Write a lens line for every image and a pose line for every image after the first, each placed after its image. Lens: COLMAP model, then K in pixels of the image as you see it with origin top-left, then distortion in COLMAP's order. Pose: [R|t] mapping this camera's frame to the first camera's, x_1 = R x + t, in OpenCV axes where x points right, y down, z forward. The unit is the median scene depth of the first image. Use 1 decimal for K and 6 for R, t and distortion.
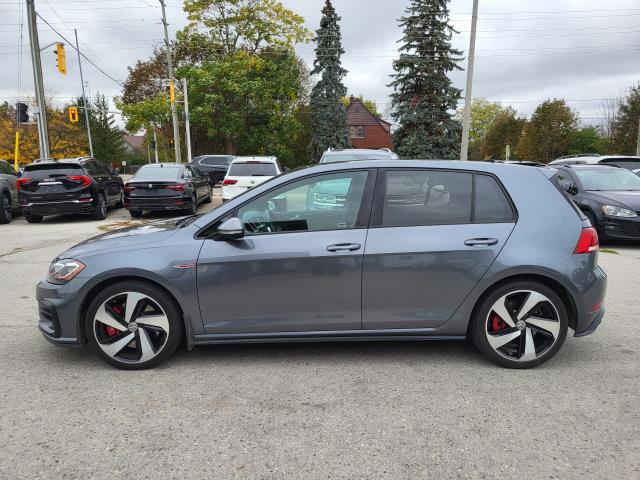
lens RADIAL K [[480.9, 0, 320.8], [0, 480.9, 241.5], [0, 0, 1]] dist [0.036237, -0.014778]
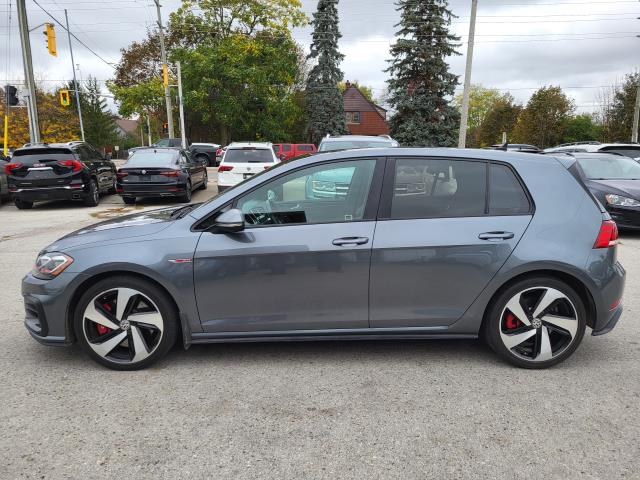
lens RADIAL K [[480.9, 0, 323.2], [0, 480.9, 237.4], [0, 0, 1]] dist [0.036237, -0.014778]
pose [[0.999876, 0.002766, 0.015483, -0.020080], [-0.003073, 0.999798, 0.019878, -0.012964], [-0.015425, -0.019923, 0.999683, 0.057575]]
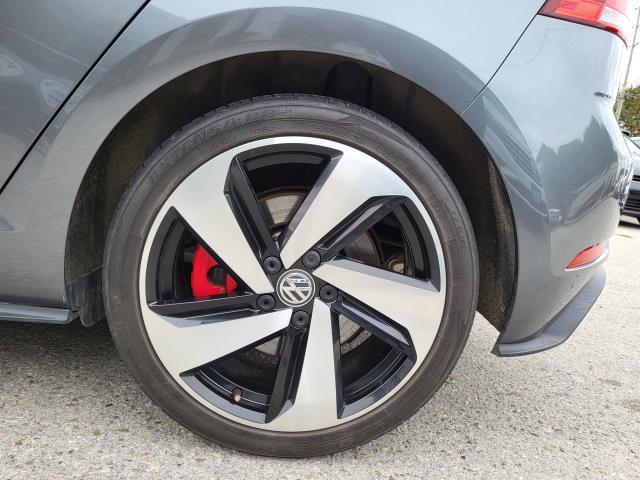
lens RADIAL K [[480.9, 0, 318.4], [0, 480.9, 241.5], [0, 0, 1]] dist [0.036237, -0.014778]
pose [[0.988815, 0.119196, 0.089650, 0.388696], [-0.124798, 0.990384, 0.059712, 0.129365], [-0.081671, -0.070232, 0.994182, 0.735293]]
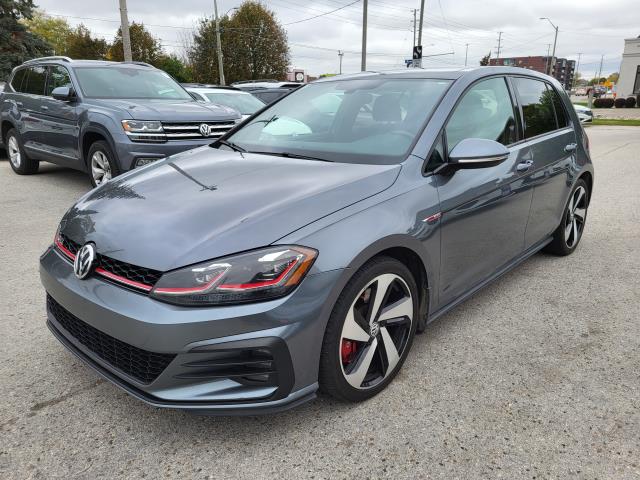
lens RADIAL K [[480.9, 0, 318.0], [0, 480.9, 241.4], [0, 0, 1]] dist [0.036237, -0.014778]
pose [[0.681135, -0.207427, 0.702161, -0.832535], [0.106705, 0.976913, 0.185083, -0.057519], [-0.724341, -0.051142, 0.687543, 0.613300]]
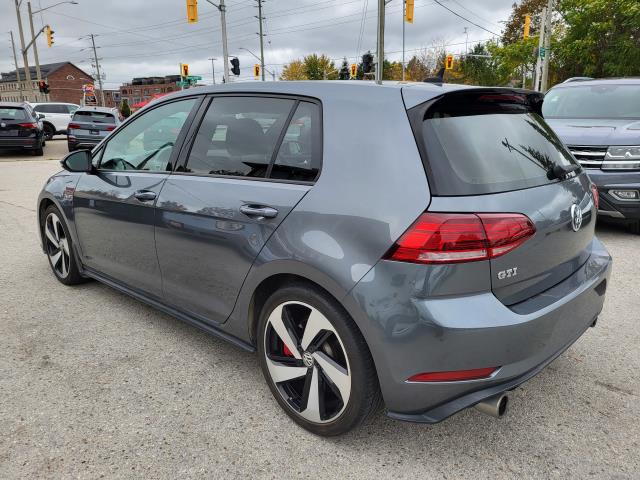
lens RADIAL K [[480.9, 0, 319.7], [0, 480.9, 240.3], [0, 0, 1]] dist [0.036237, -0.014778]
pose [[0.732153, 0.169154, -0.659802, 0.765204], [-0.101000, 0.984925, 0.140432, -0.053671], [0.673611, -0.036177, 0.738200, 0.562696]]
